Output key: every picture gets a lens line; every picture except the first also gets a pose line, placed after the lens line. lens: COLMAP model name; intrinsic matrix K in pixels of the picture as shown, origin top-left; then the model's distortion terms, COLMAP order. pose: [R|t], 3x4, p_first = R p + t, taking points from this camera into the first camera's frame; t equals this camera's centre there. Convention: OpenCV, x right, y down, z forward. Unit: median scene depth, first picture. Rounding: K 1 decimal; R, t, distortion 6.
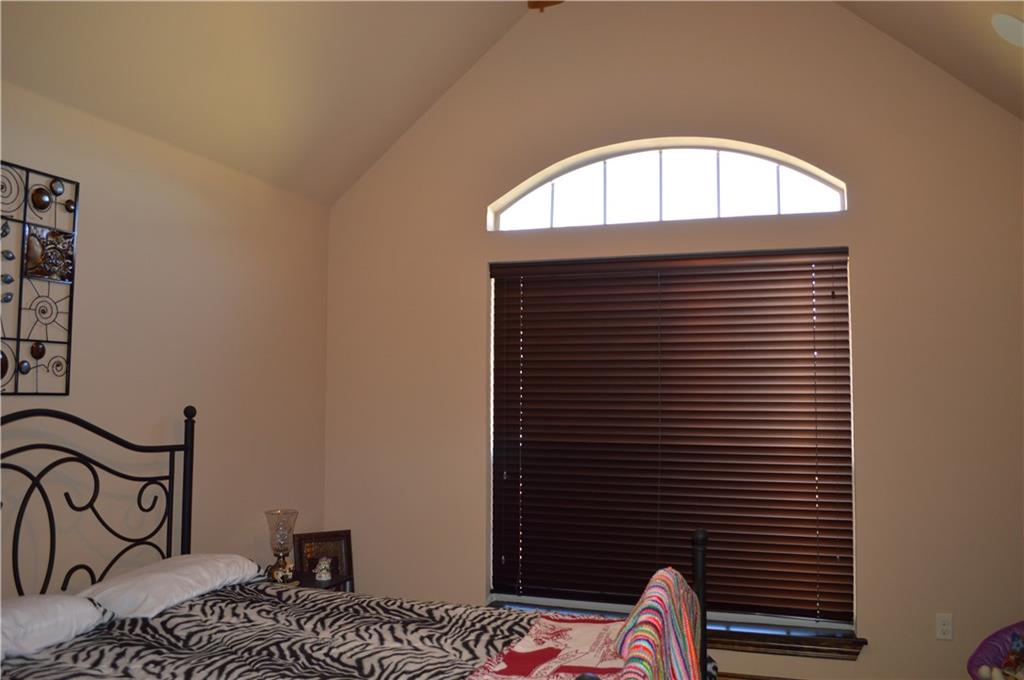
lens RADIAL K [[817.9, 0, 518.8], [0, 817.9, 337.1], [0, 0, 1]] dist [-0.081038, 0.008247]
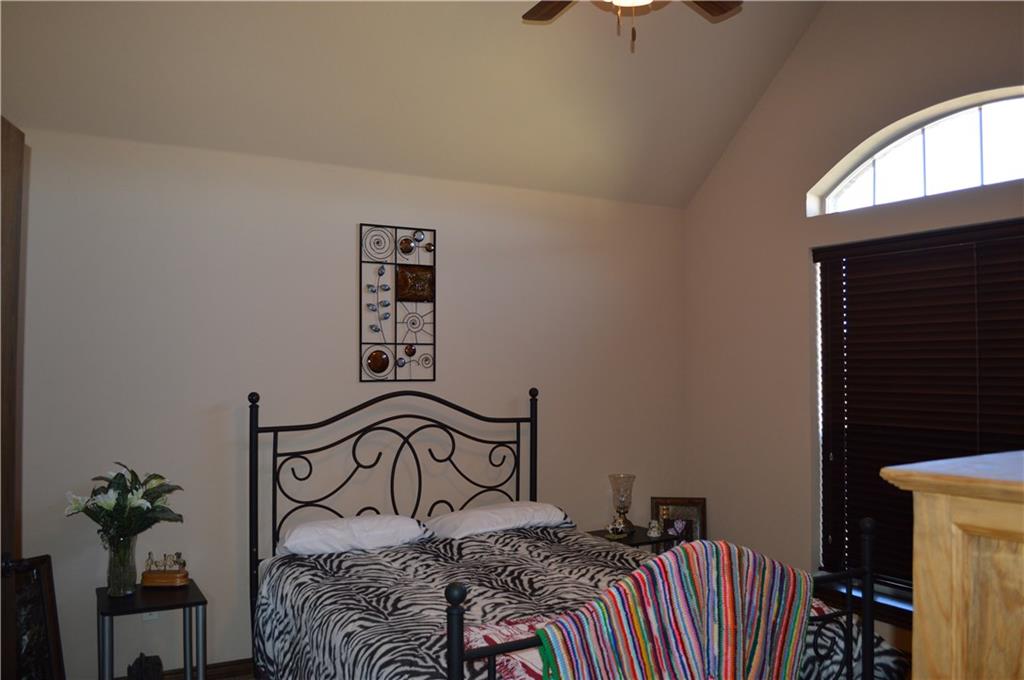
lens RADIAL K [[822.7, 0, 512.0], [0, 822.7, 340.0], [0, 0, 1]] dist [-0.067830, 0.059611]
pose [[0.768586, -0.024697, -0.639270, 0.479096], [0.049381, 0.998564, 0.020792, -0.023643], [0.637838, -0.047548, 0.768702, -0.036631]]
